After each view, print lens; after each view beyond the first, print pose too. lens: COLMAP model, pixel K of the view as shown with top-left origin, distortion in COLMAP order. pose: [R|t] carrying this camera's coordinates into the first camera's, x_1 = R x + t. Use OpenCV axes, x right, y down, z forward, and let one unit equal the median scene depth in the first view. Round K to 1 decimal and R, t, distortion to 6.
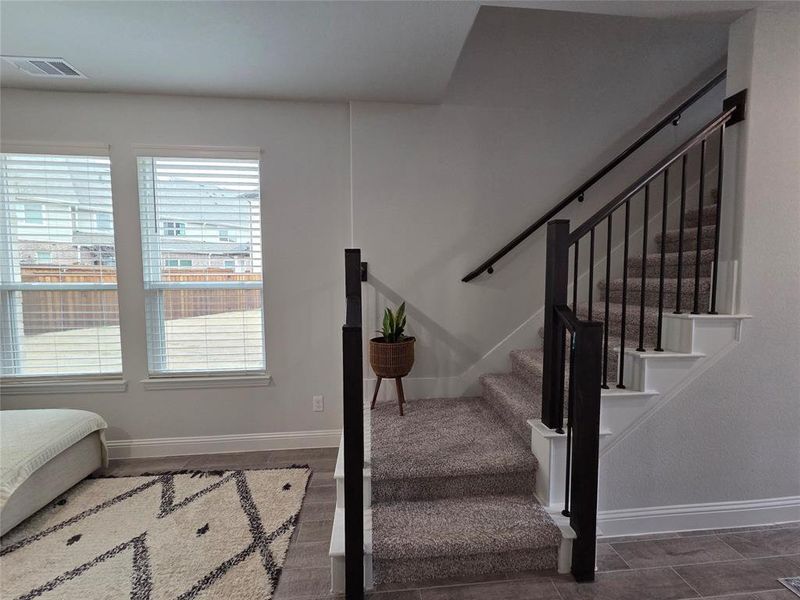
lens RADIAL K [[325.5, 0, 400.0], [0, 325.5, 300.0], [0, 0, 1]] dist [0.000809, -0.000710]
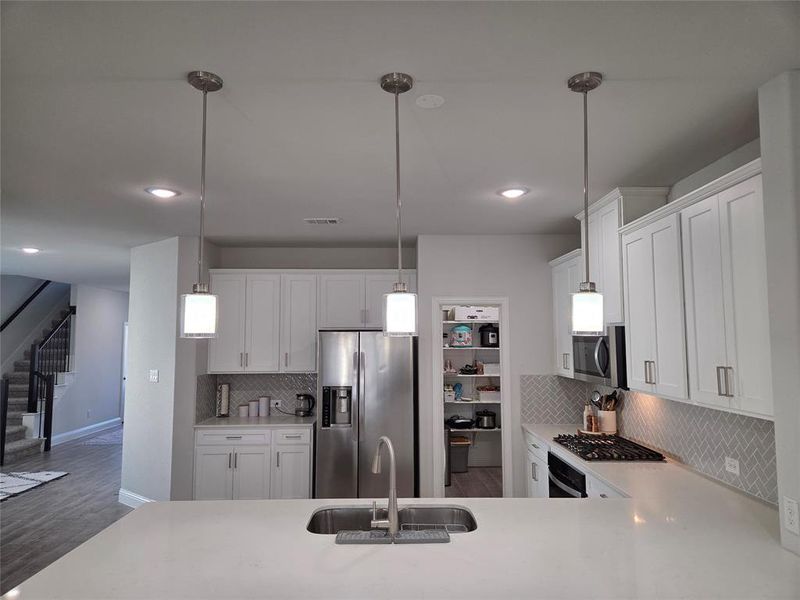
lens RADIAL K [[534.5, 0, 400.0], [0, 534.5, 300.0], [0, 0, 1]] dist [0.001181, -0.000742]
pose [[0.076575, 0.080493, 0.993809, -0.863199], [0.068986, 0.993920, -0.085817, 0.003986], [-0.994674, 0.075131, 0.070556, -0.566737]]
